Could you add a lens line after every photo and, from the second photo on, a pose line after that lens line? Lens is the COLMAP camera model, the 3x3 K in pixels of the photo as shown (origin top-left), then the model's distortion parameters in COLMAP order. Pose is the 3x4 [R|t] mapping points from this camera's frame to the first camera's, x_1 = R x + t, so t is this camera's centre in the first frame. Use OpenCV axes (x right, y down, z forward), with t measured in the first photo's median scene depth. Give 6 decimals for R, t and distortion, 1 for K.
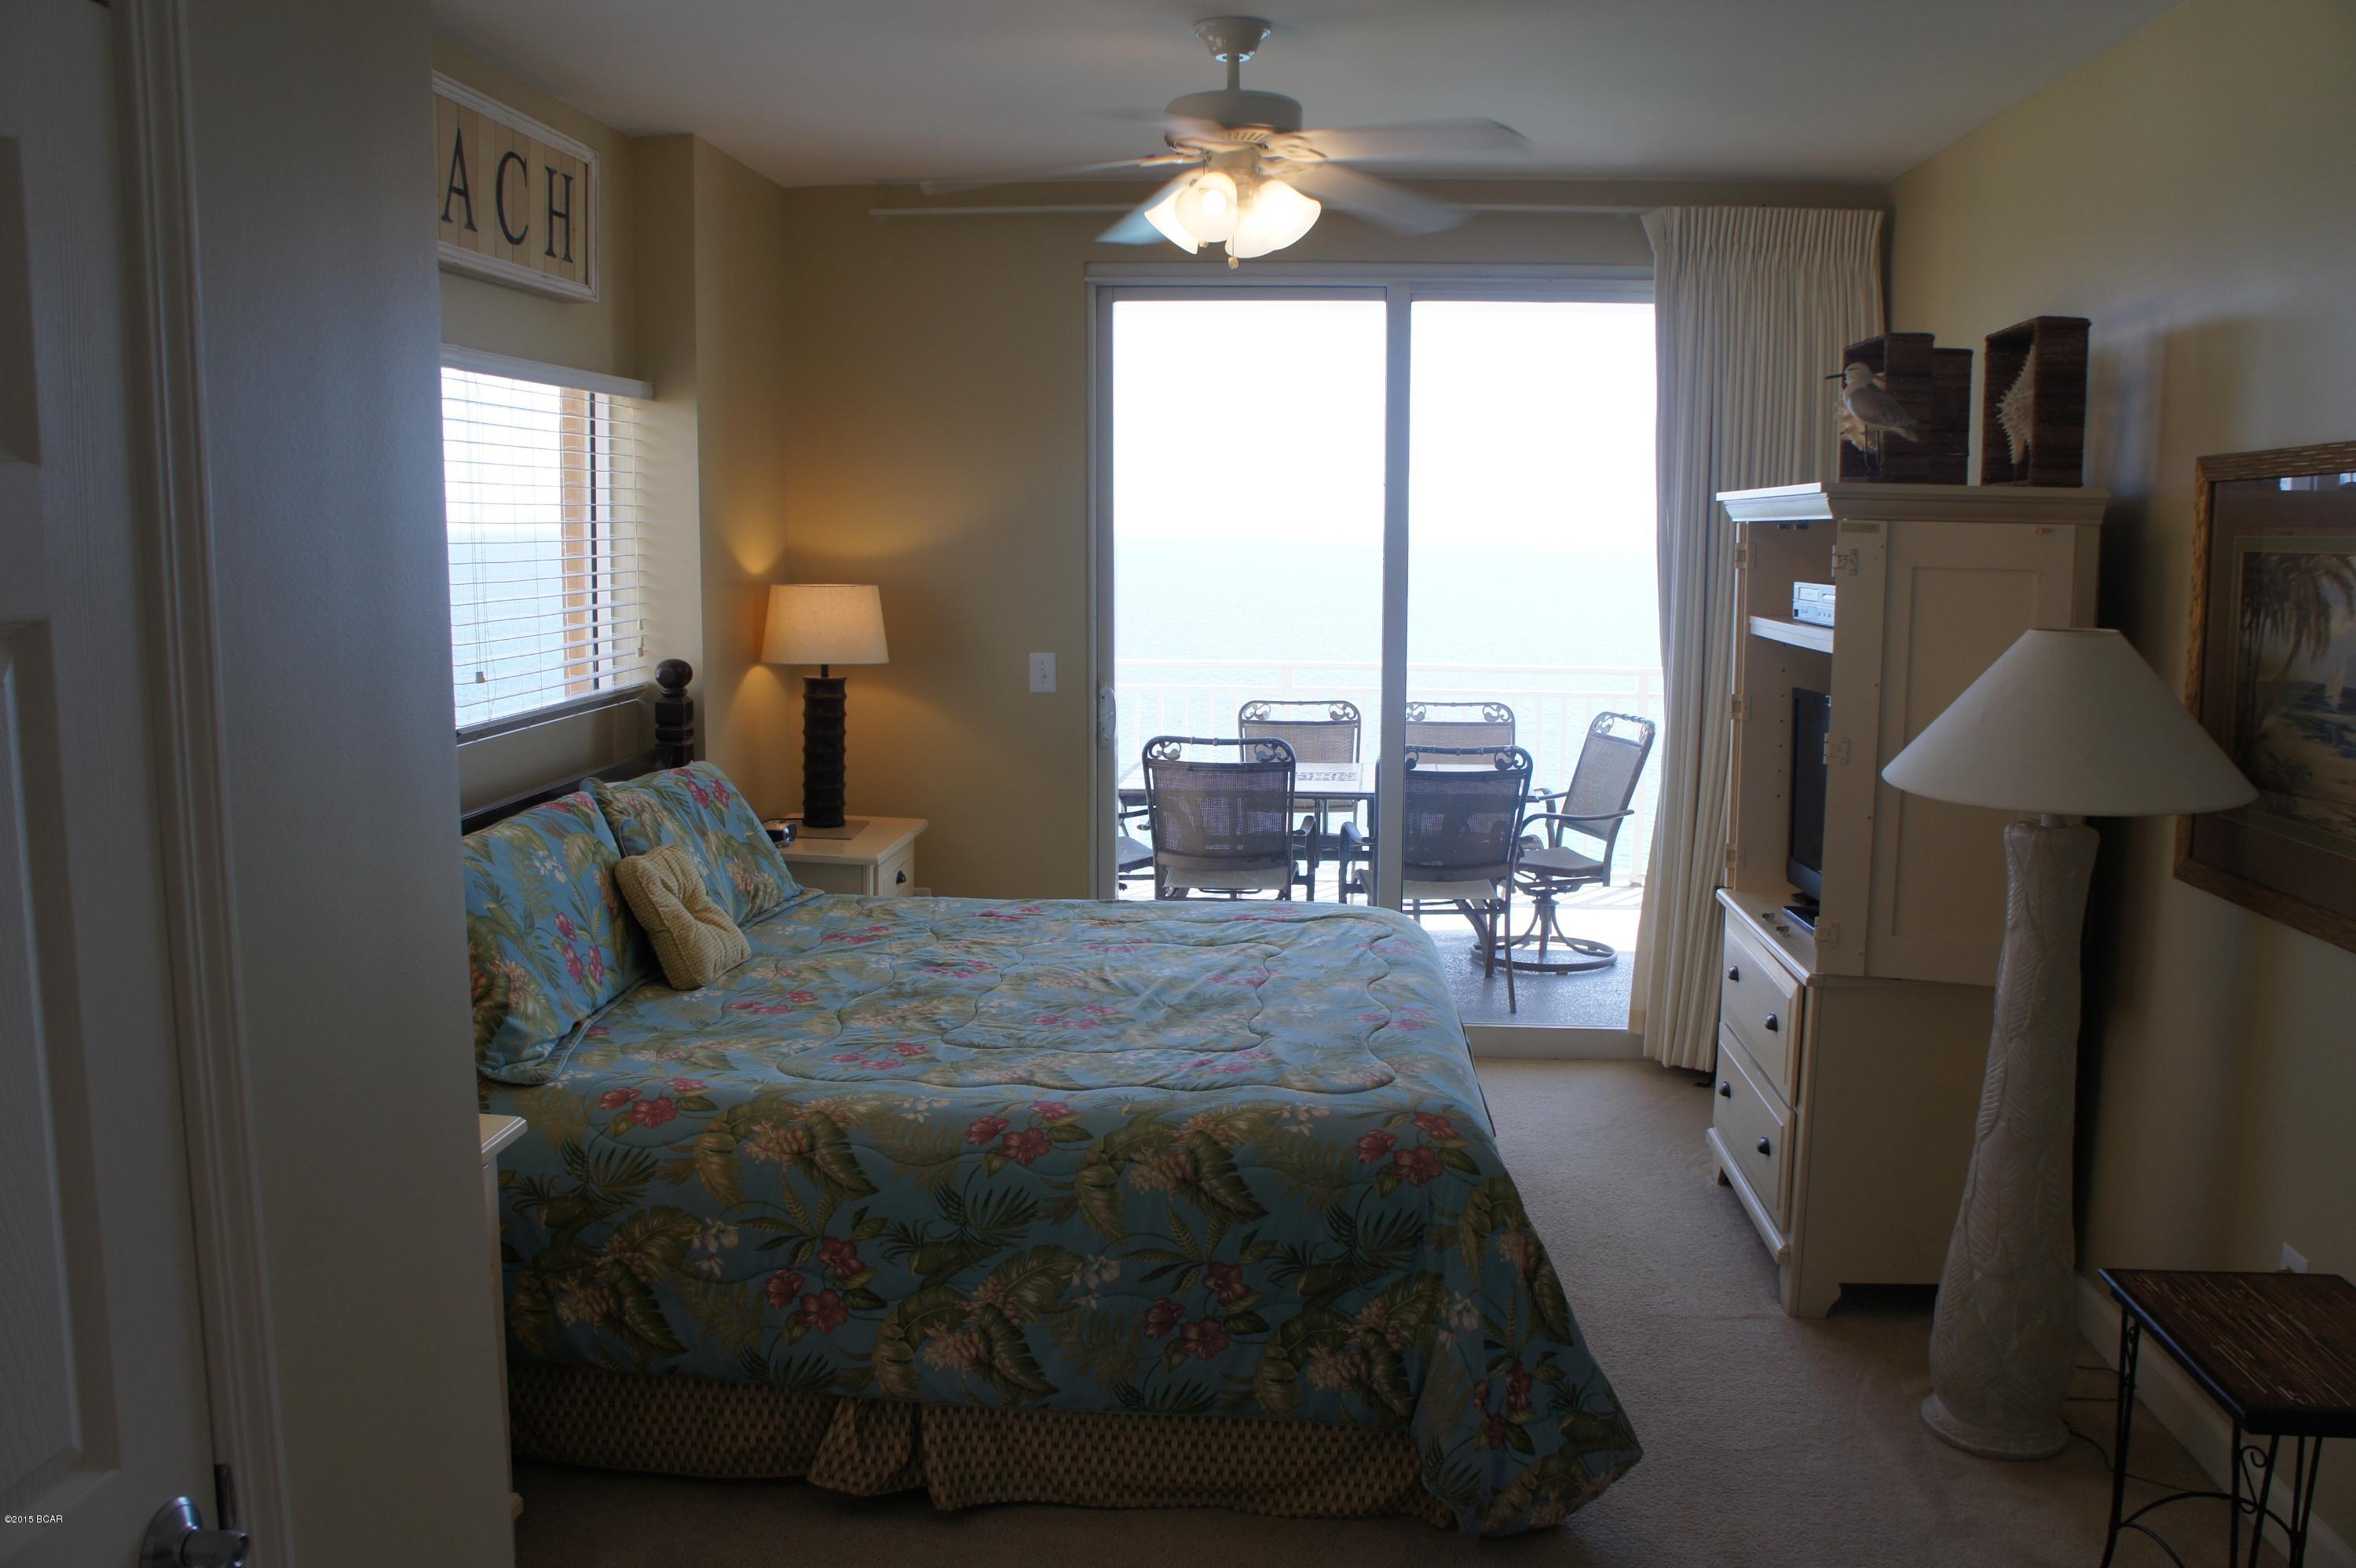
lens RADIAL K [[1895.2, 0, 1183.1], [0, 1895.2, 785.8], [0, 0, 1]] dist [-0.170632, 0.140669]
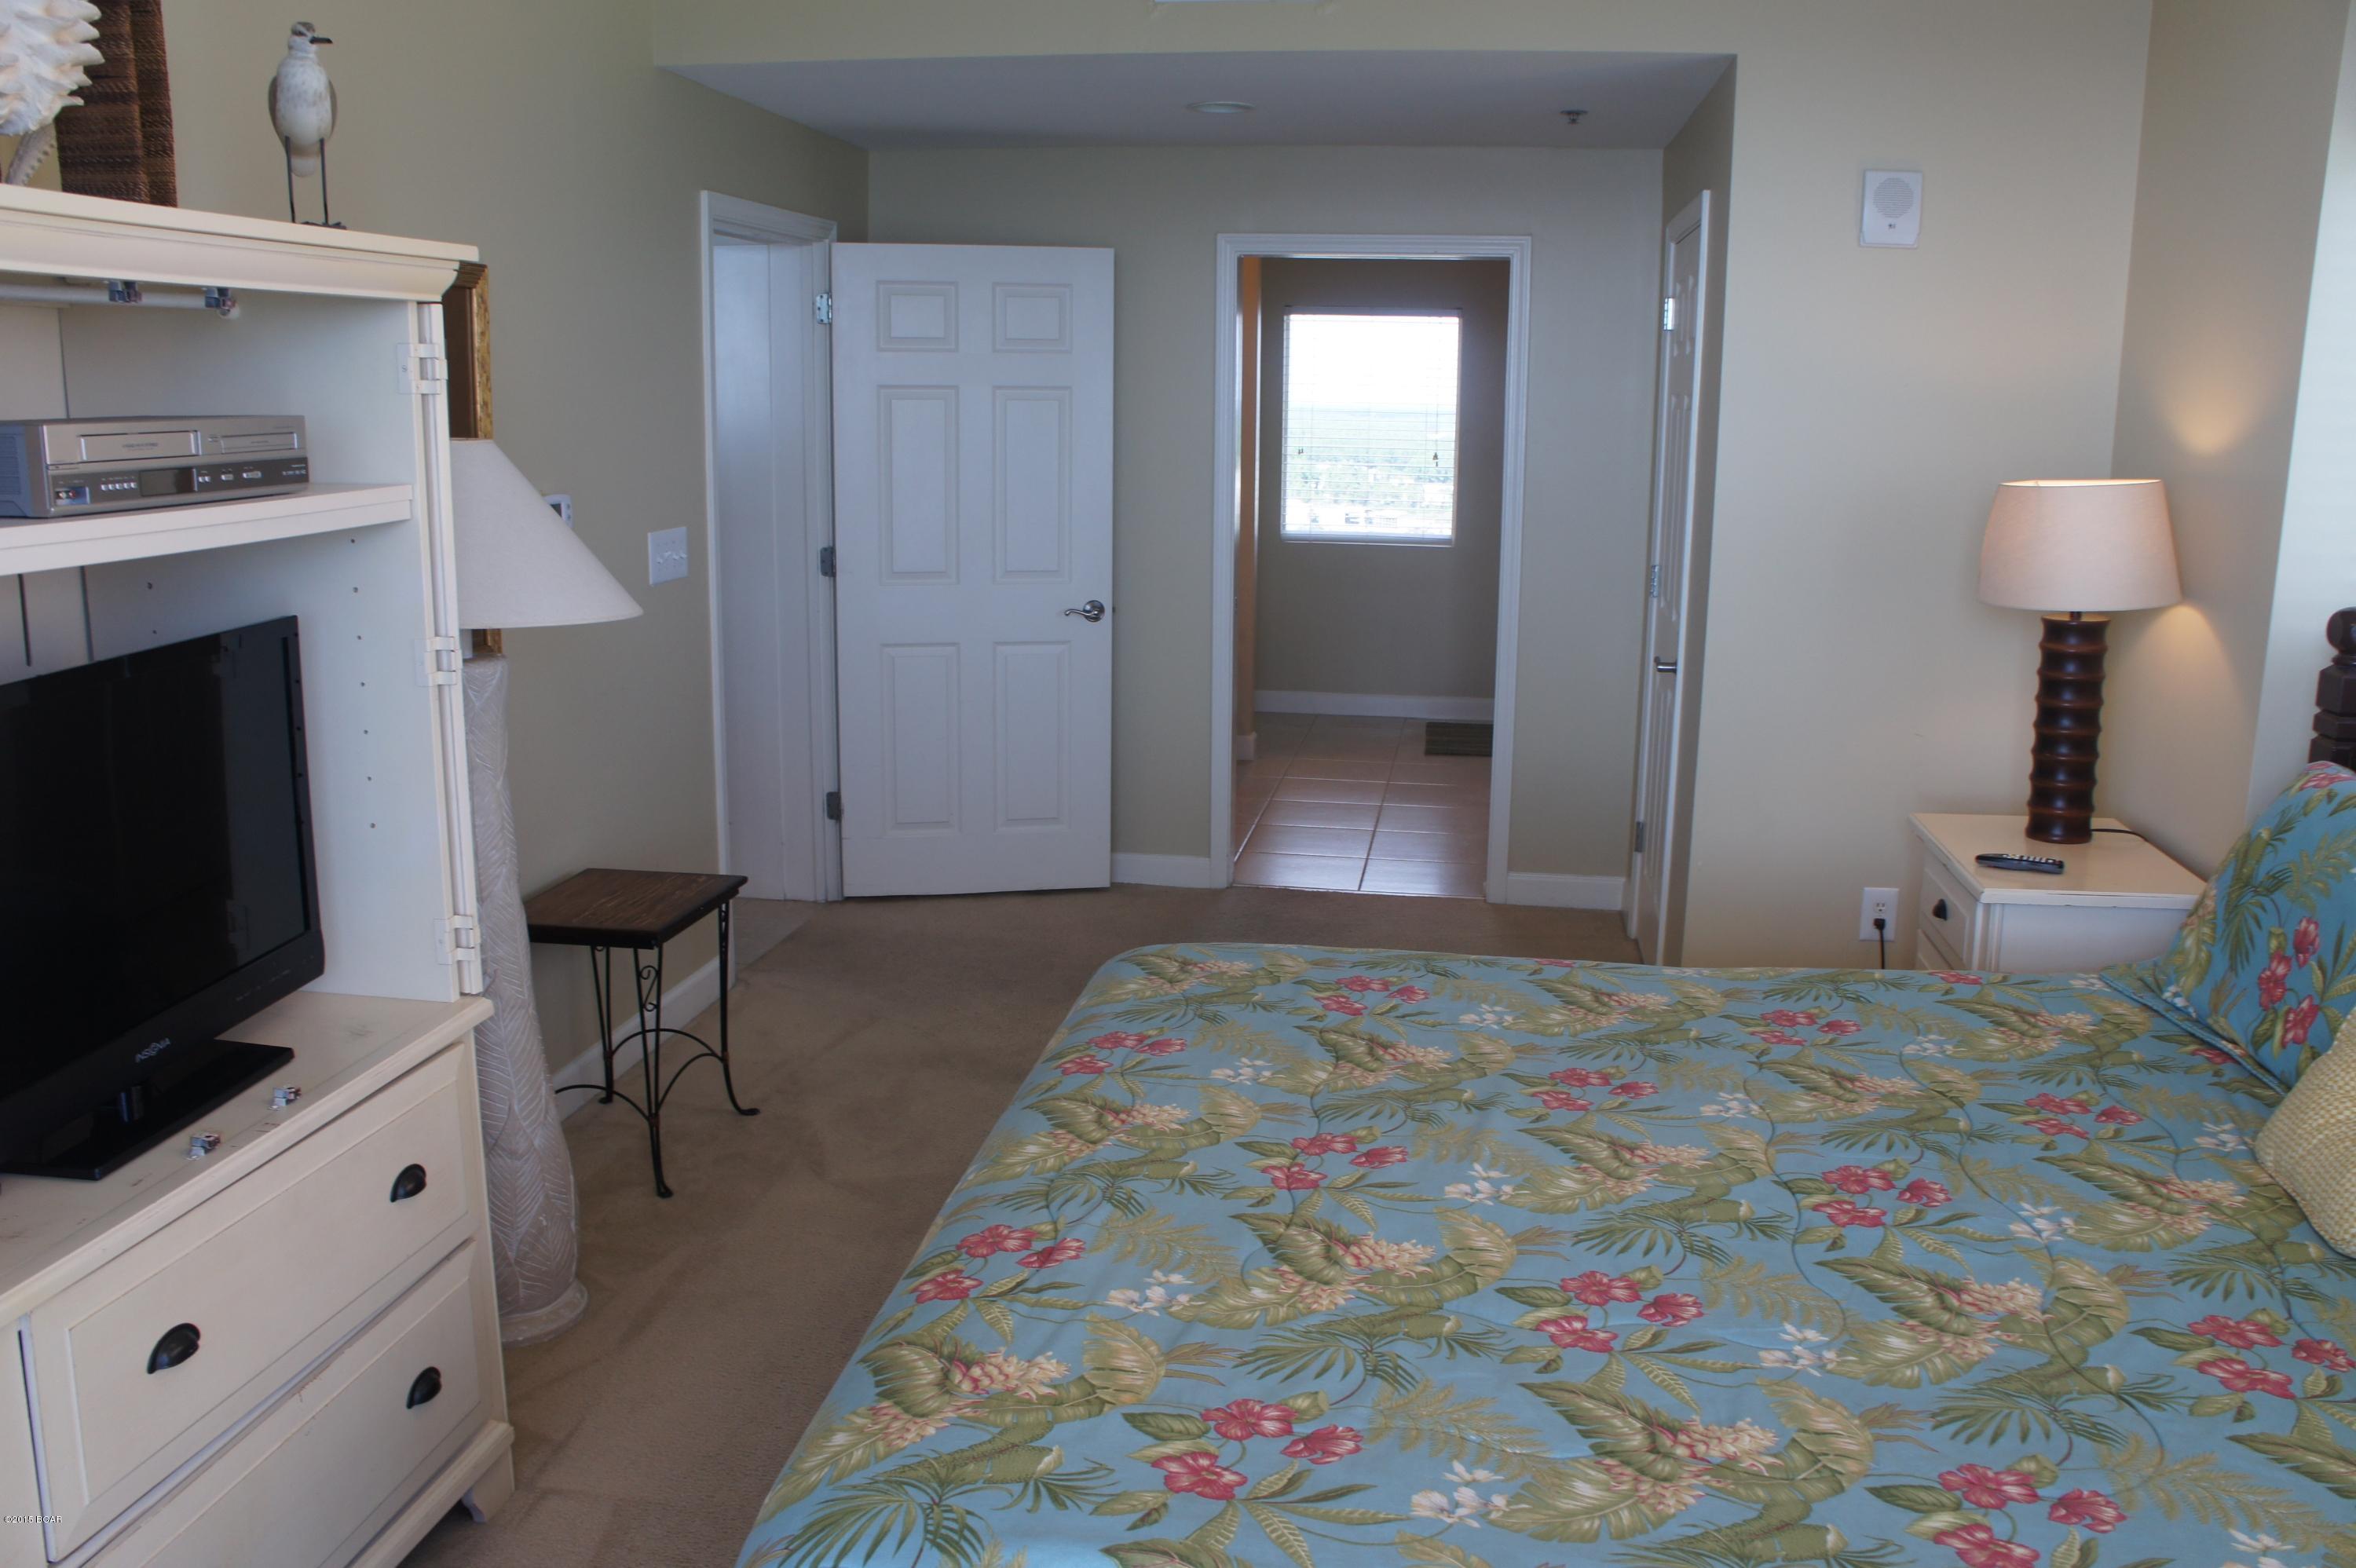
lens RADIAL K [[1895.2, 0, 1183.1], [0, 1895.2, 785.8], [0, 0, 1]] dist [-0.170632, 0.140669]
pose [[-0.997200, -0.027384, 0.069590, 0.054649], [-0.002729, 0.943251, 0.332069, -0.230536], [-0.074734, 0.330950, -0.940684, 1.838533]]
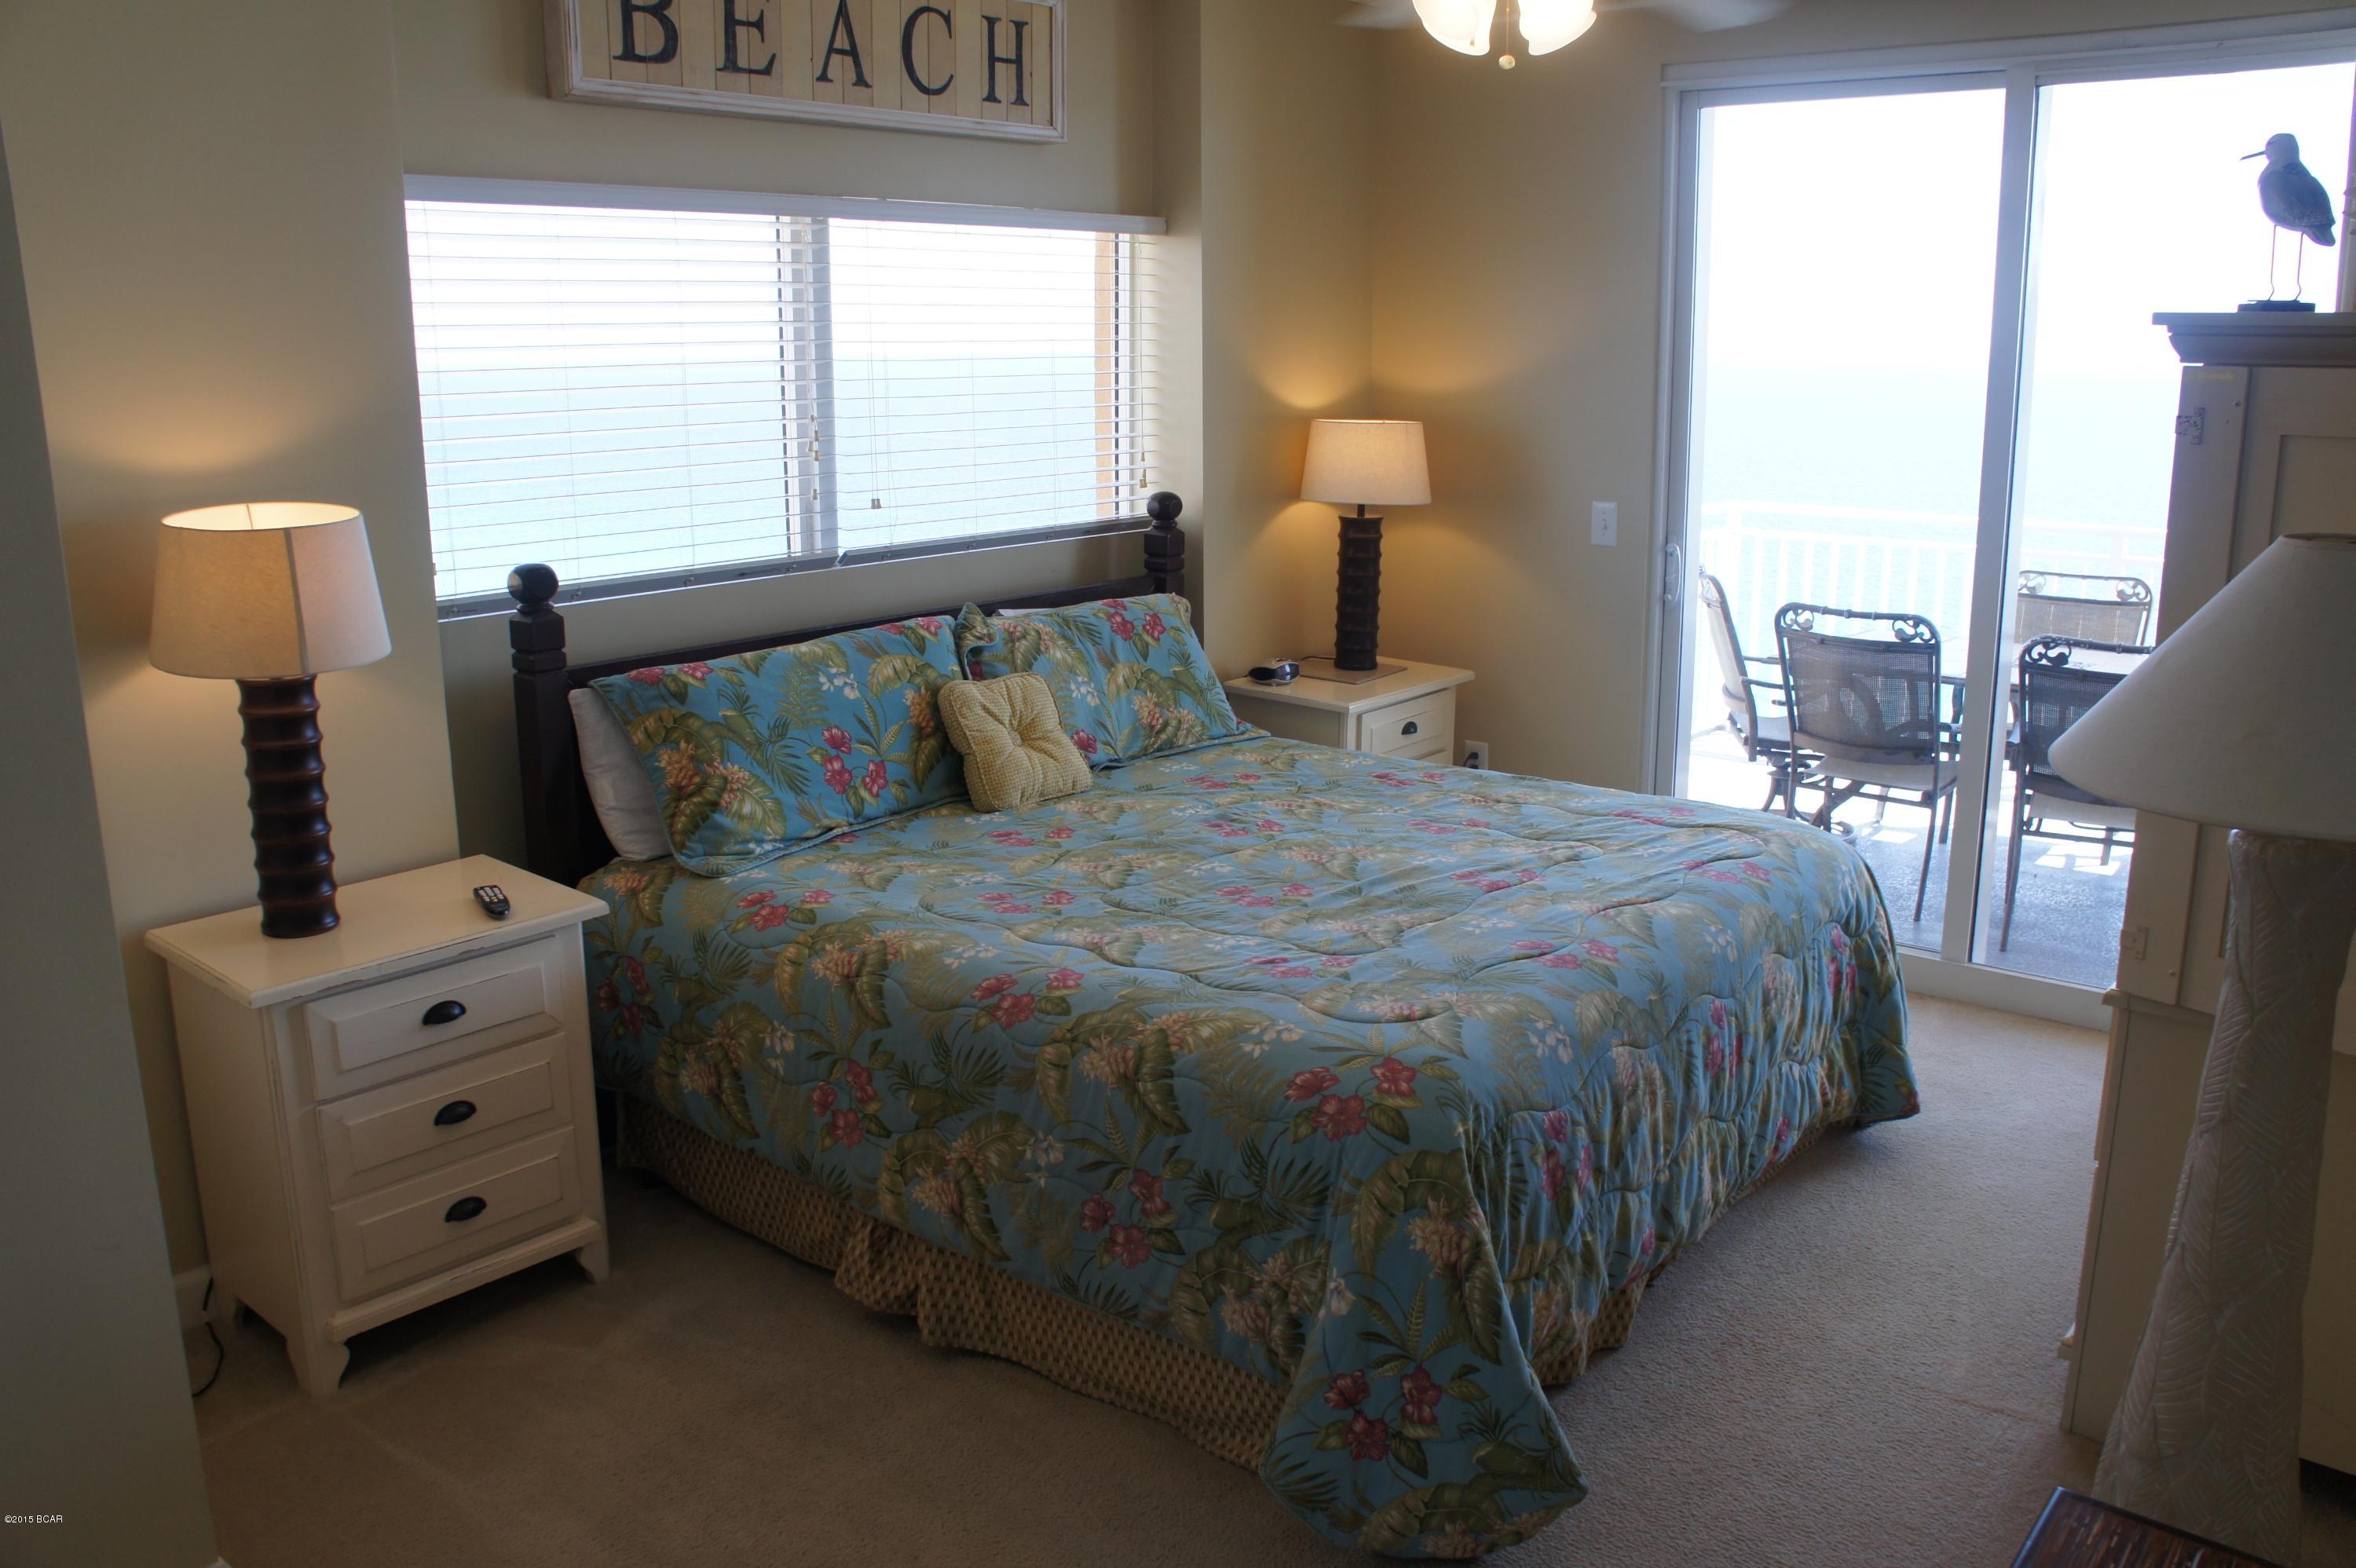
lens RADIAL K [[1895.2, 0, 1183.1], [0, 1895.2, 785.8], [0, 0, 1]] dist [-0.170632, 0.140669]
pose [[0.820803, 0.123241, -0.557757, 0.497011], [-0.070569, 0.990846, 0.115085, -0.042241], [0.566835, -0.055102, 0.821987, 0.231619]]
